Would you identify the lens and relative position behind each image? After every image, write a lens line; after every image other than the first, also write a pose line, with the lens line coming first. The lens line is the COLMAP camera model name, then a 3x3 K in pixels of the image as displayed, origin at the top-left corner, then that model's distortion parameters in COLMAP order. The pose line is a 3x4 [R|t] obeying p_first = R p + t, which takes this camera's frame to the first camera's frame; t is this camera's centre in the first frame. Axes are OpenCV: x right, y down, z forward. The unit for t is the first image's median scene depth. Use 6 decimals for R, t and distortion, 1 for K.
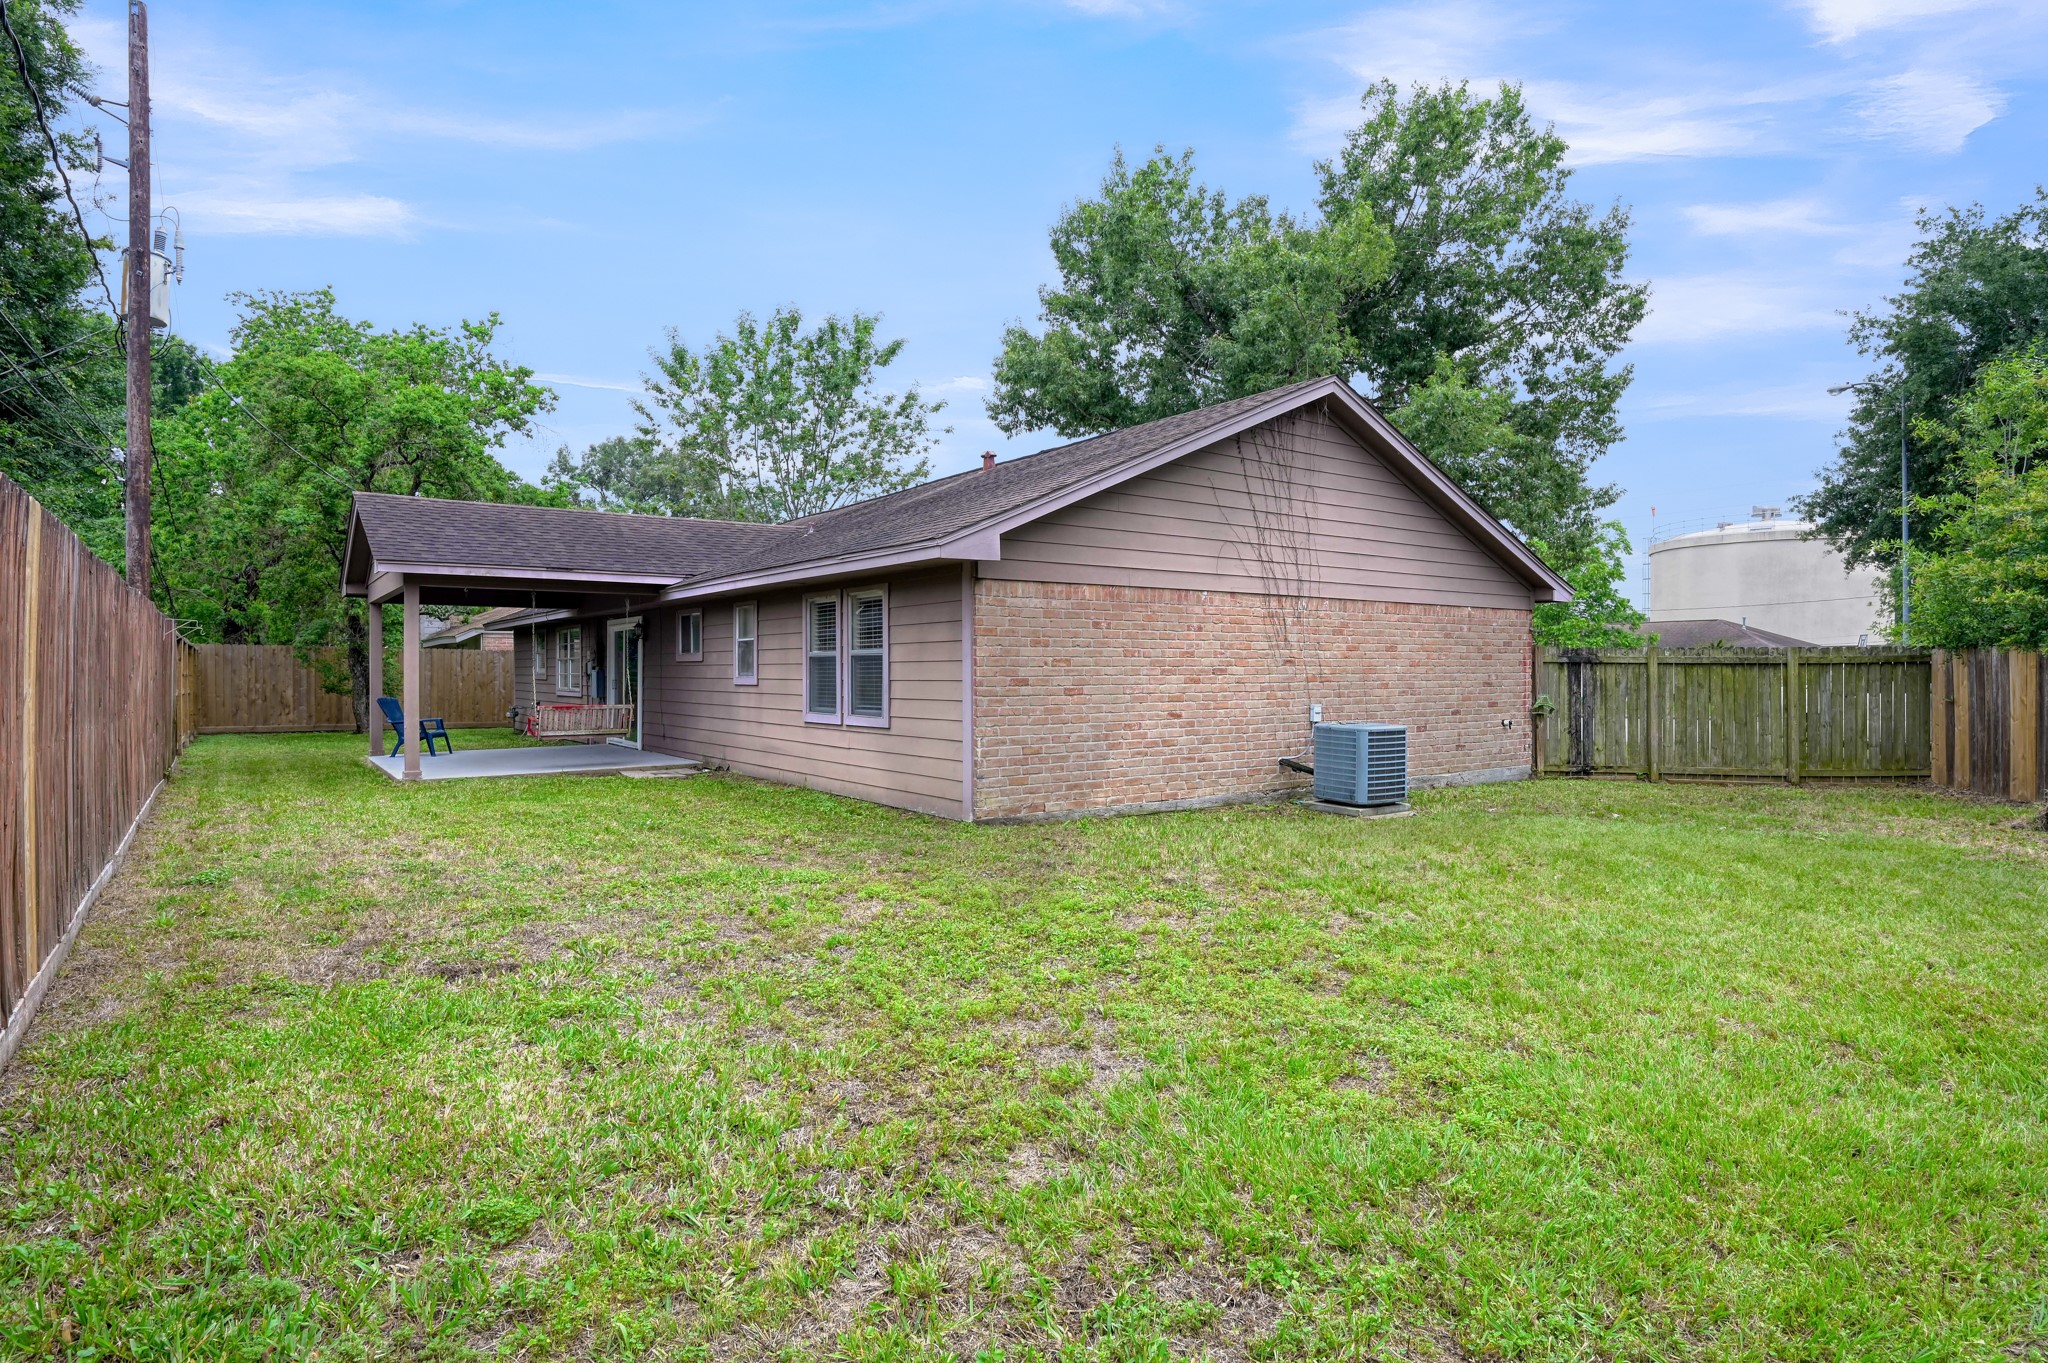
lens RADIAL K [[1090.1, 0, 1025.0], [0, 1090.1, 672.4], [0, 0, 1]] dist [0.005936, 0.000846]
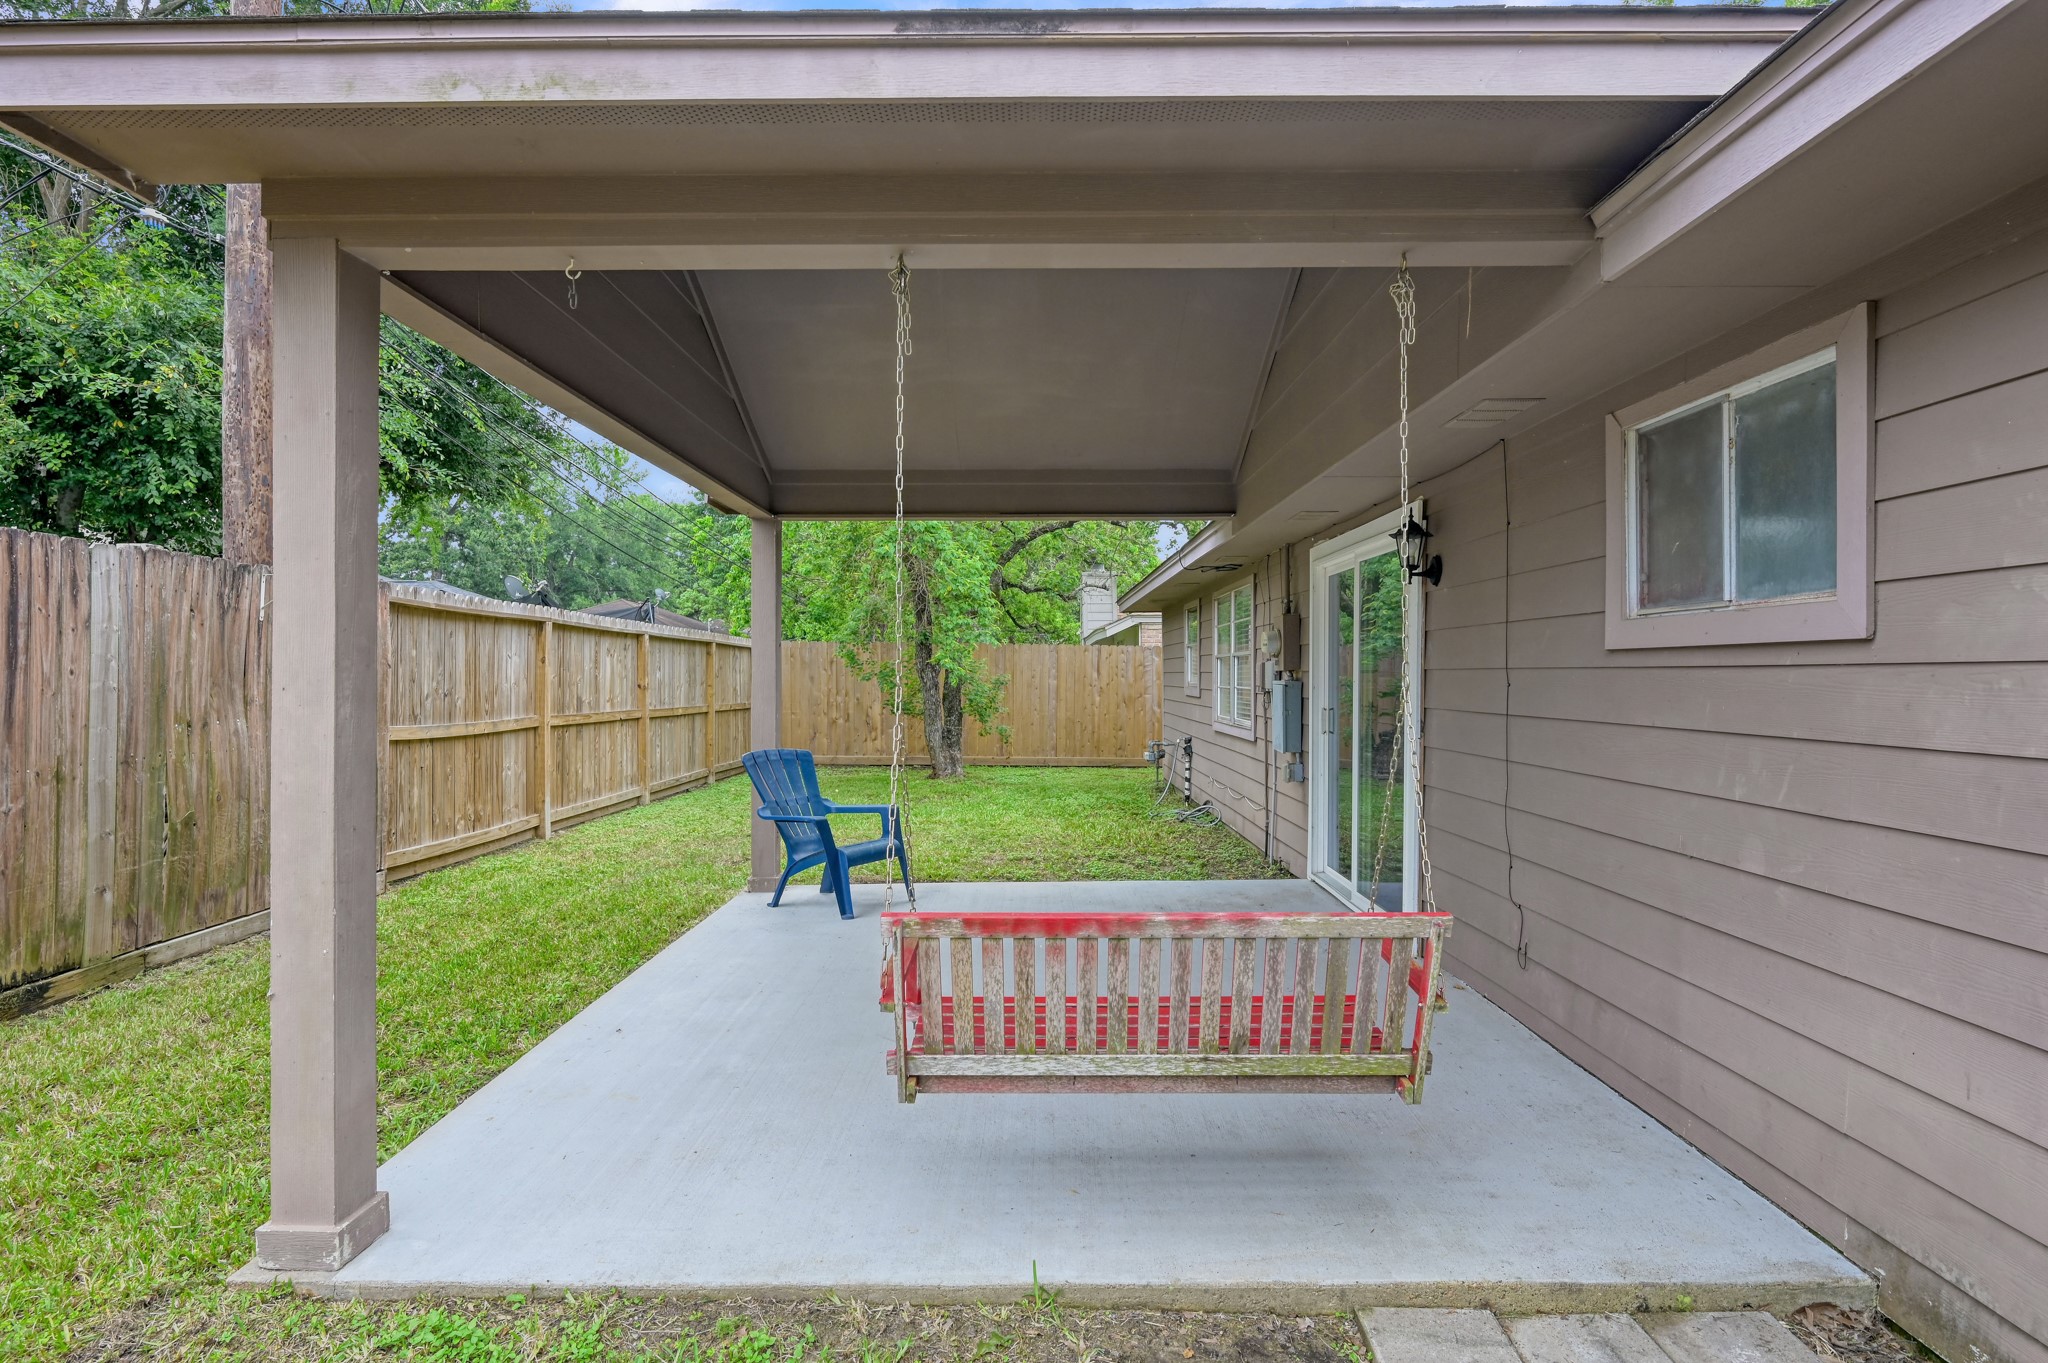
lens RADIAL K [[1090.1, 0, 1027.8], [0, 1090.1, 675.8], [0, 0, 1]] dist [0.005936, 0.000846]
pose [[0.808895, 0.001912, -0.587950, -0.196779], [-0.002687, 0.999996, -0.000445, -0.002932], [0.587947, 0.001940, 0.808897, 0.522056]]
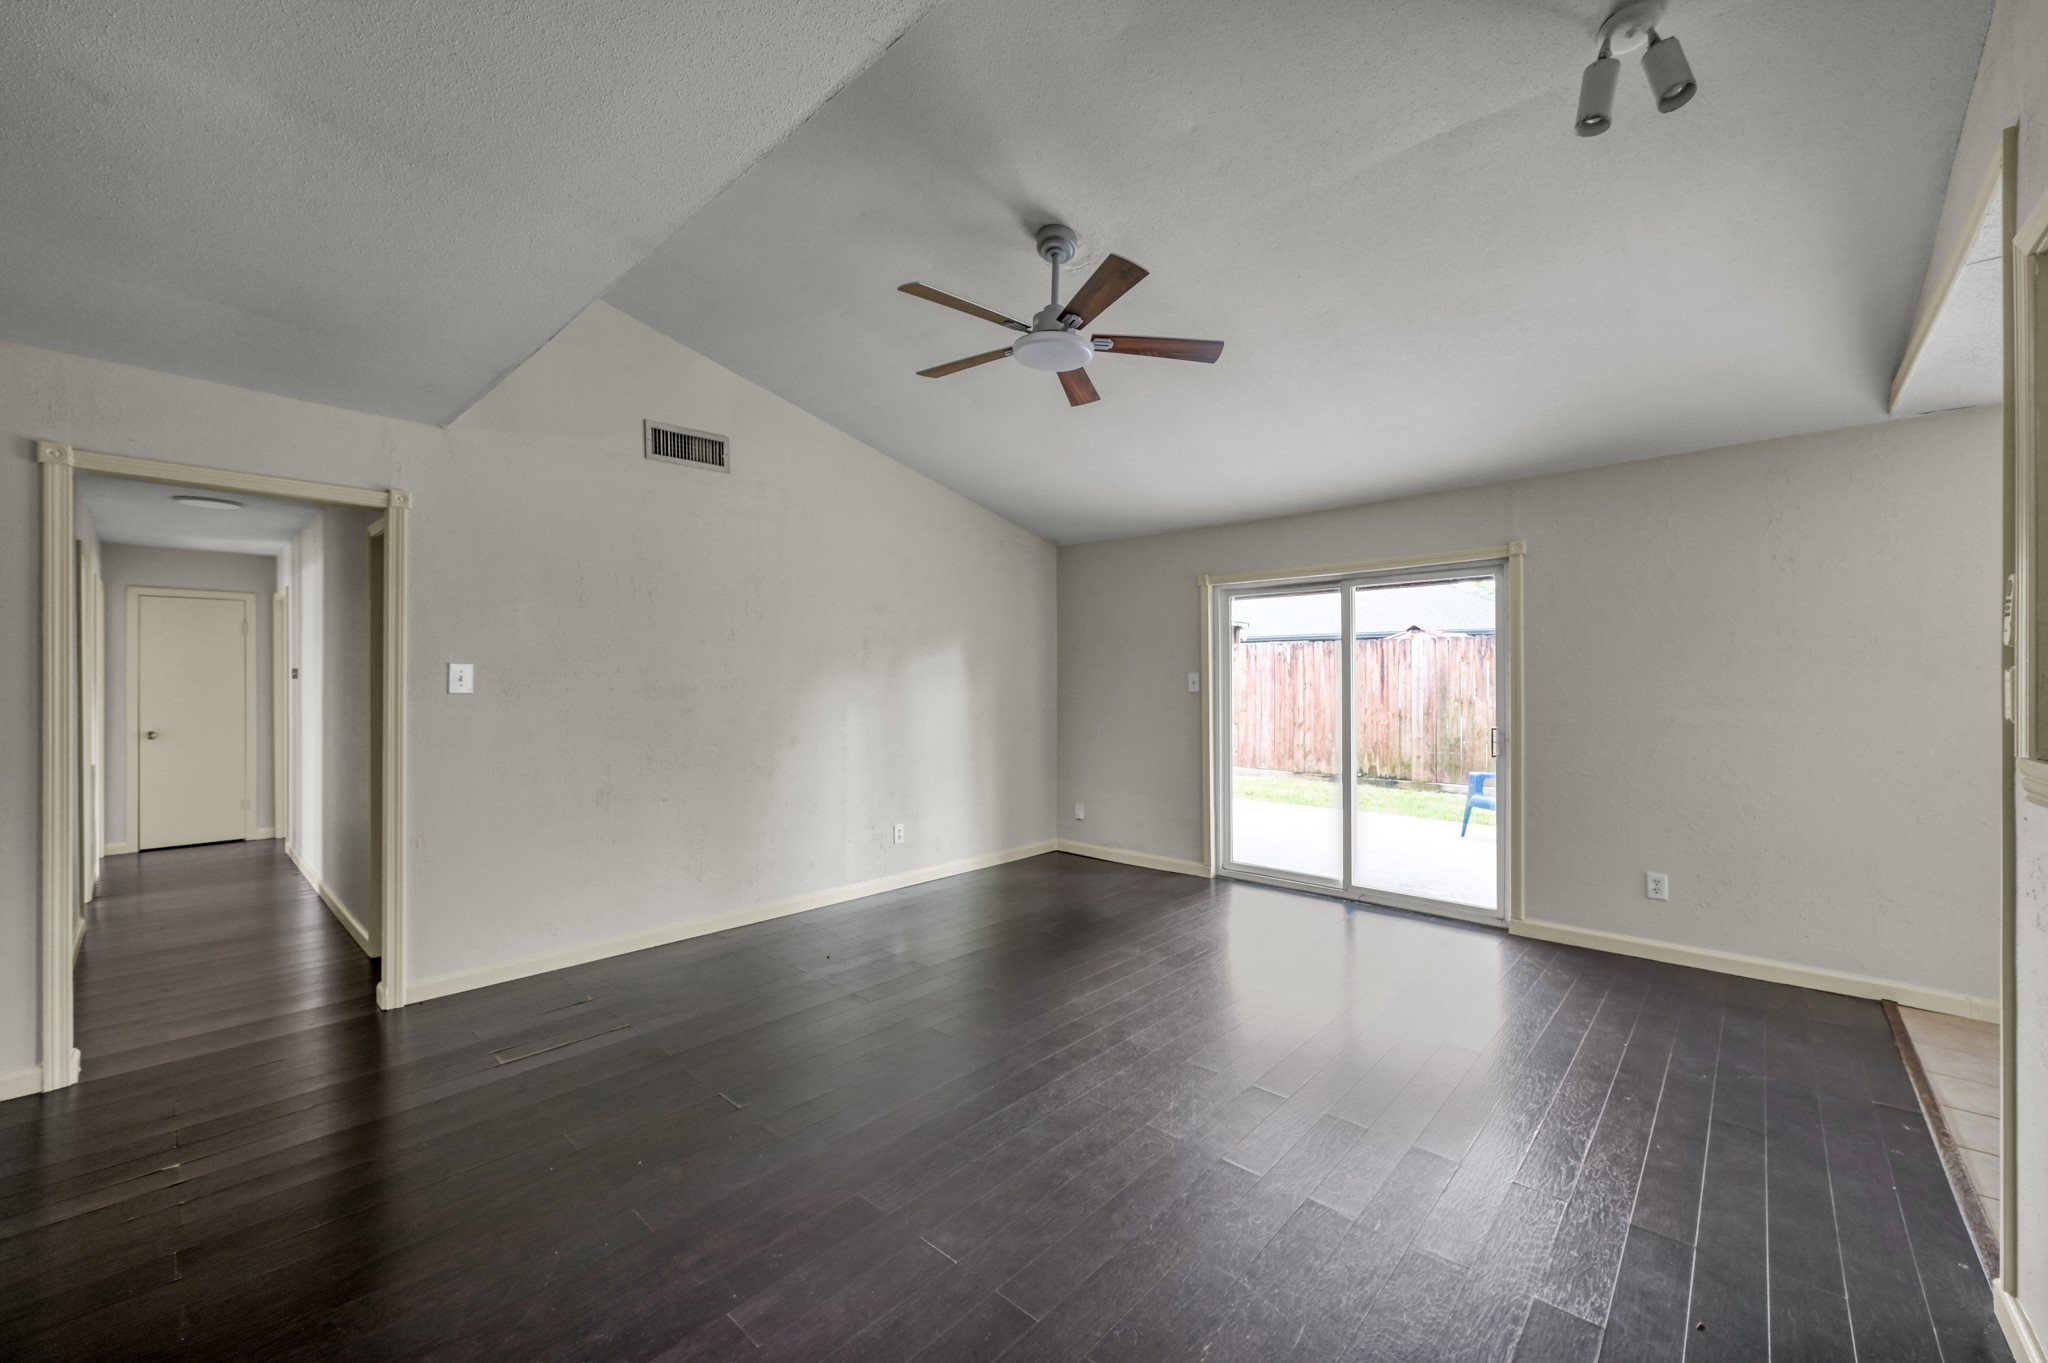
lens RADIAL K [[798.9, 0, 1033.0], [0, 798.9, 681.2], [0, 0, 1]] dist [-0.004354, -0.000523]
pose [[-0.981225, 0.005470, -0.192791, -0.164490], [0.005114, 0.999984, 0.002342, -0.006100], [0.192801, 0.001312, -0.981237, 1.003259]]
